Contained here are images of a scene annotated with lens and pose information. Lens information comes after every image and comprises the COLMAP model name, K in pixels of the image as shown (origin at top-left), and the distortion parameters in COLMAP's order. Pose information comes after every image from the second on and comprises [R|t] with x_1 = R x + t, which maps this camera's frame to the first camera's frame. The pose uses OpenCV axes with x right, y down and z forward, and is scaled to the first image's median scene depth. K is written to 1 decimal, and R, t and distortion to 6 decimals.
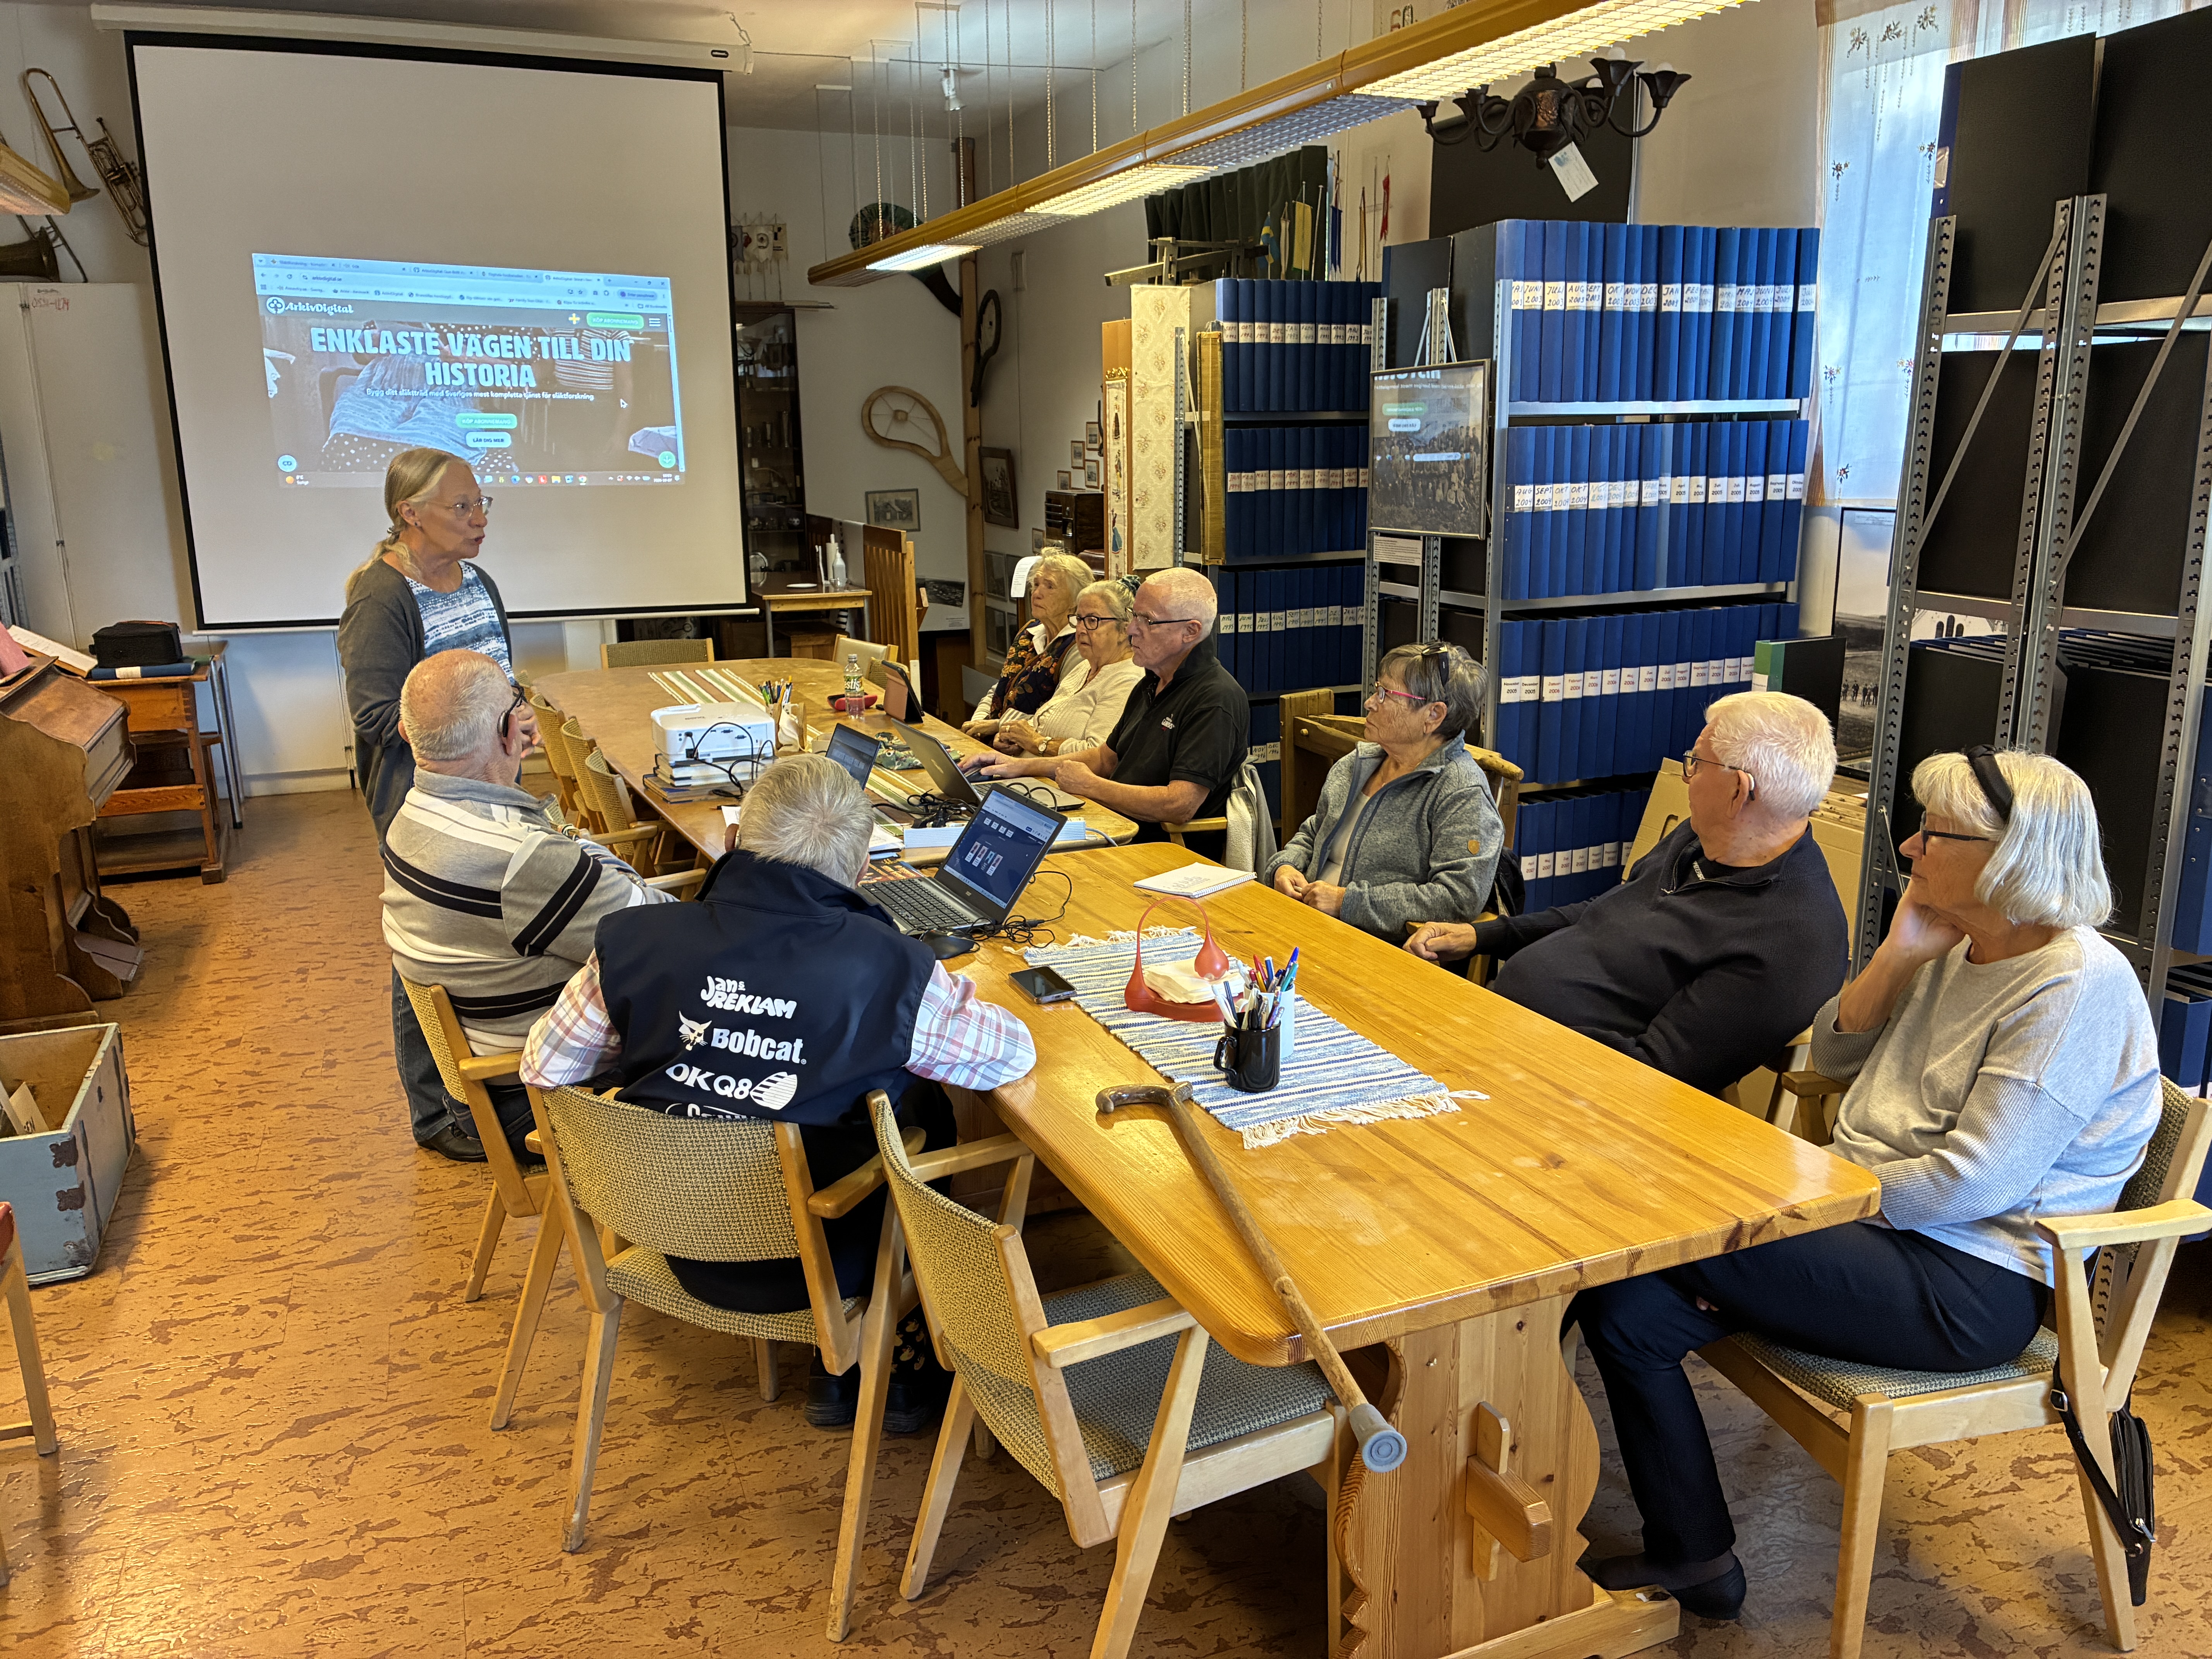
lens RADIAL K [[1683.7, 0, 1107.3], [0, 1683.7, 836.5], [0, 0, 1]] dist [-0.007621, -0.006182]
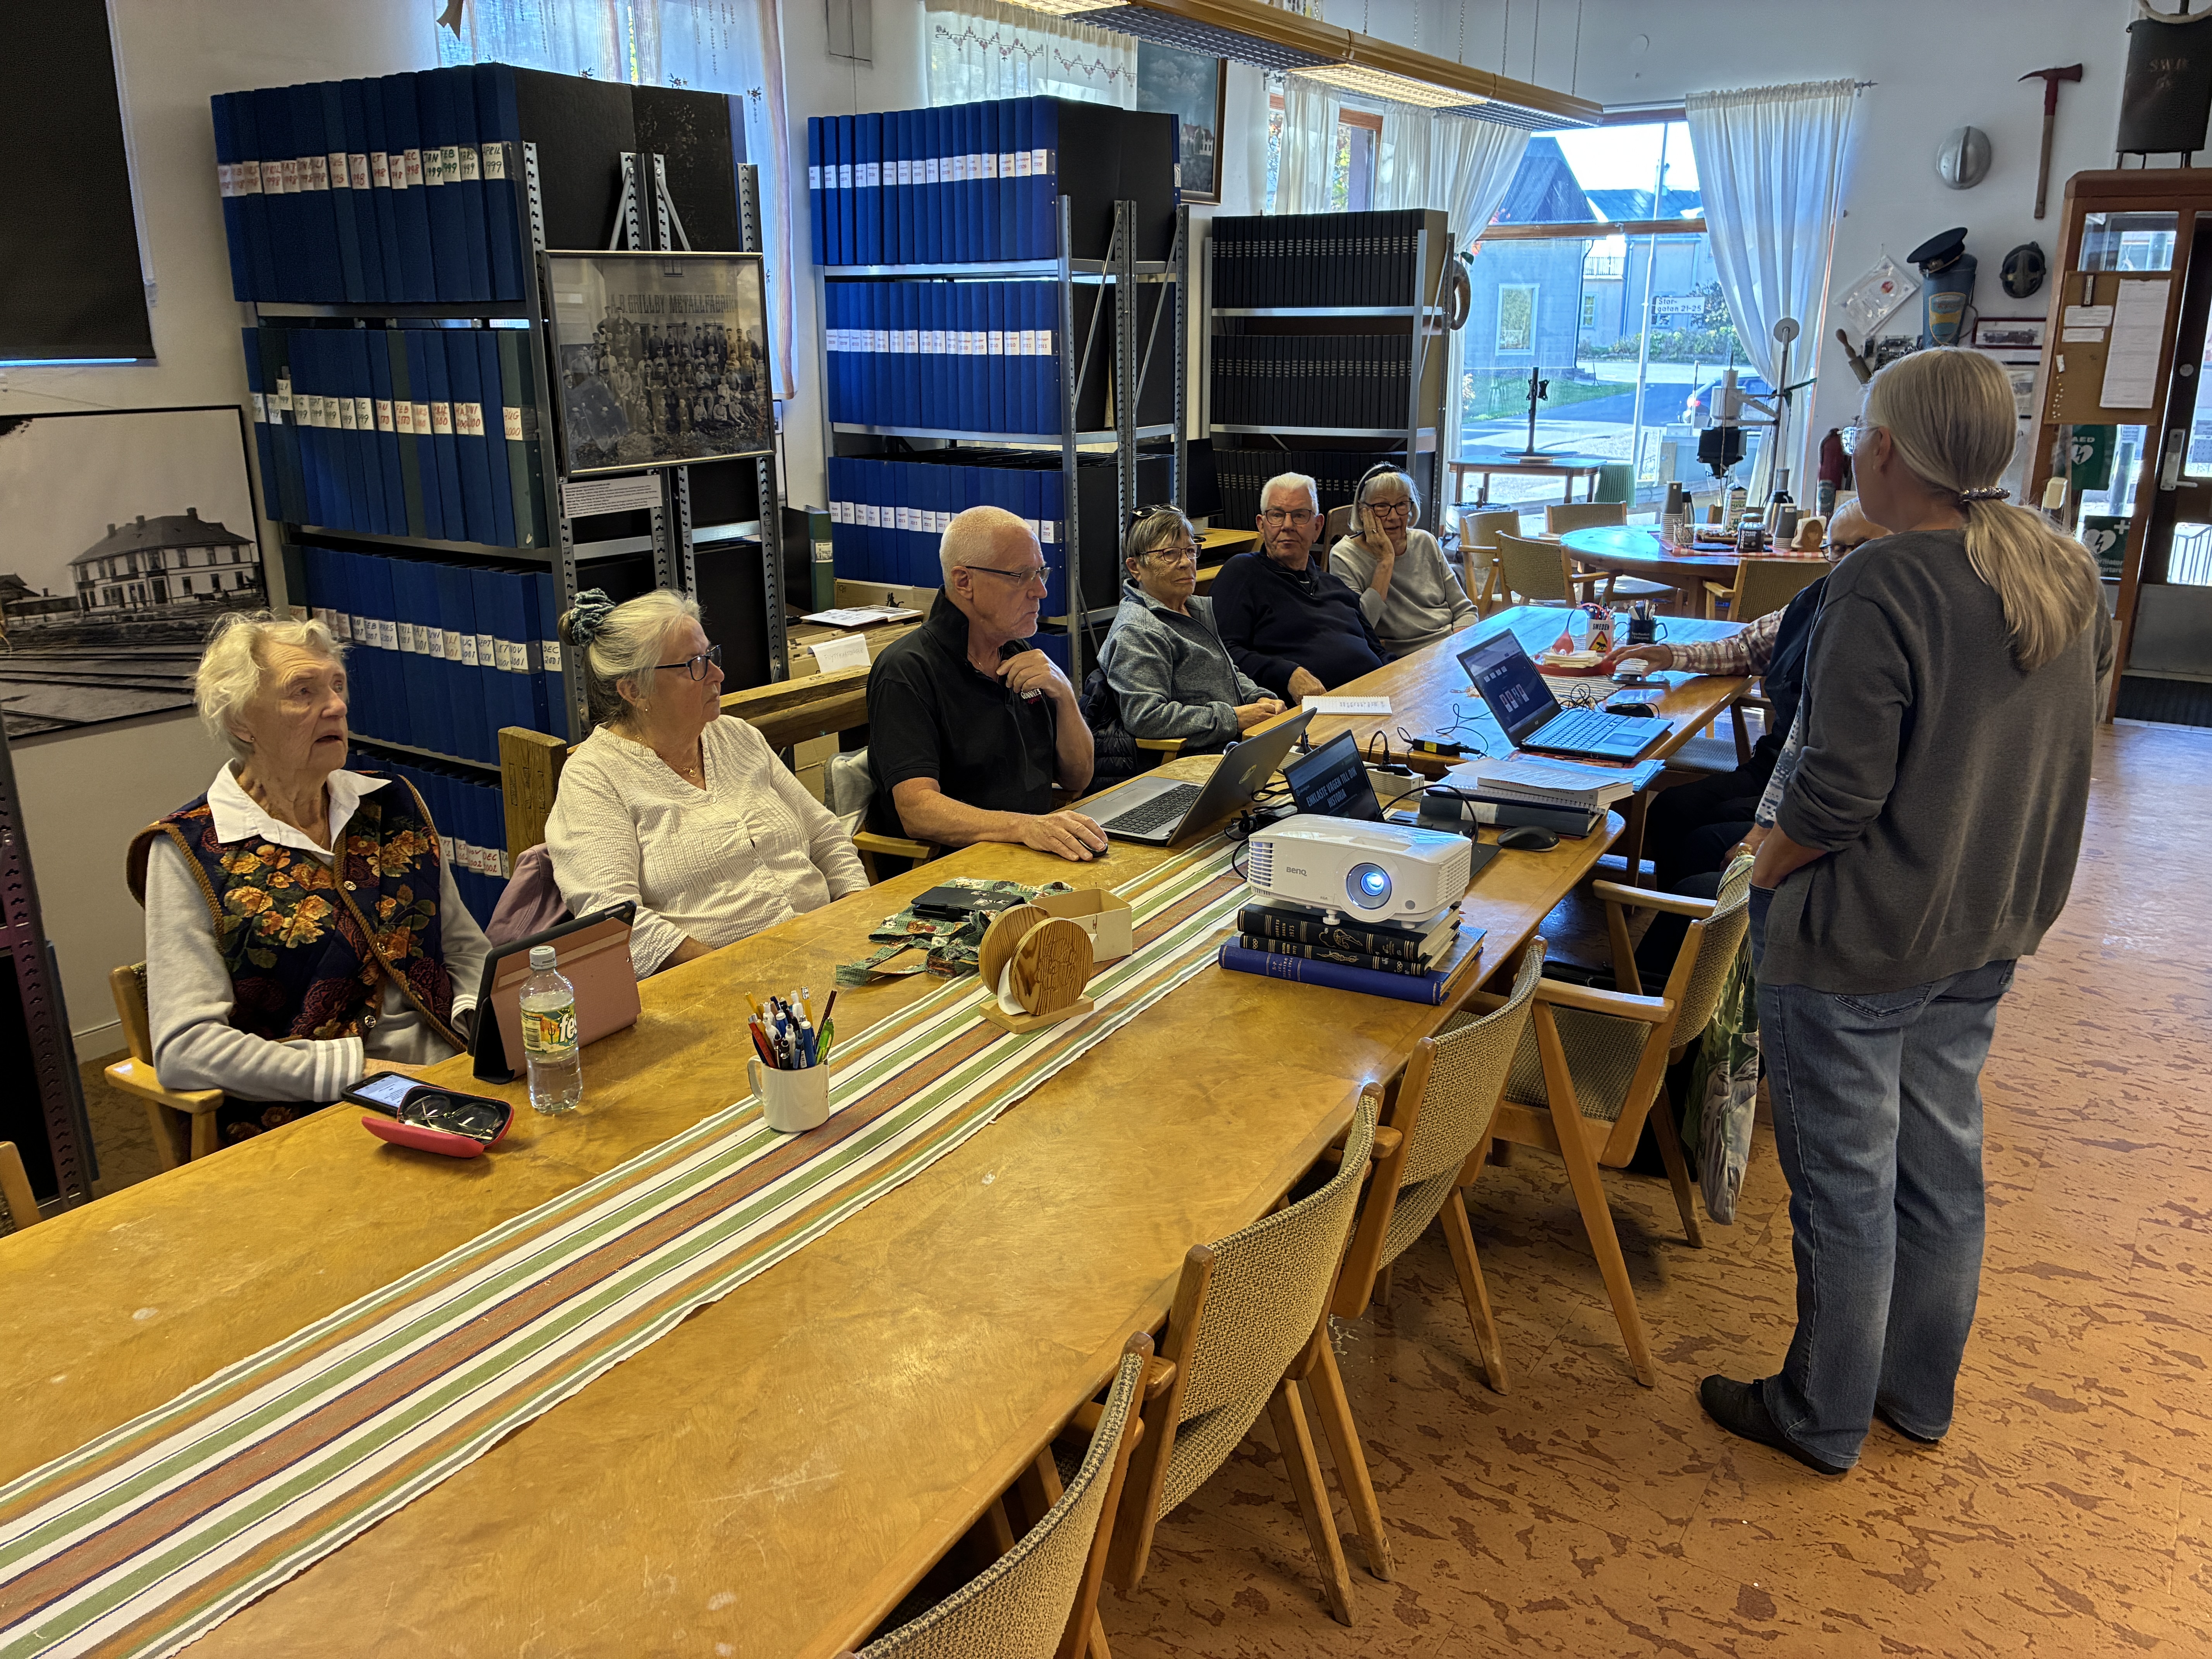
lens RADIAL K [[1683.7, 0, 1103.5], [0, 1683.7, 814.5], [0, 0, 1]] dist [-0.007621, -0.006182]
pose [[-0.559308, -0.226239, 0.797490, -0.816461], [0.198806, 0.897352, 0.393998, -0.413380], [-0.804767, 0.378912, -0.456919, 1.713592]]
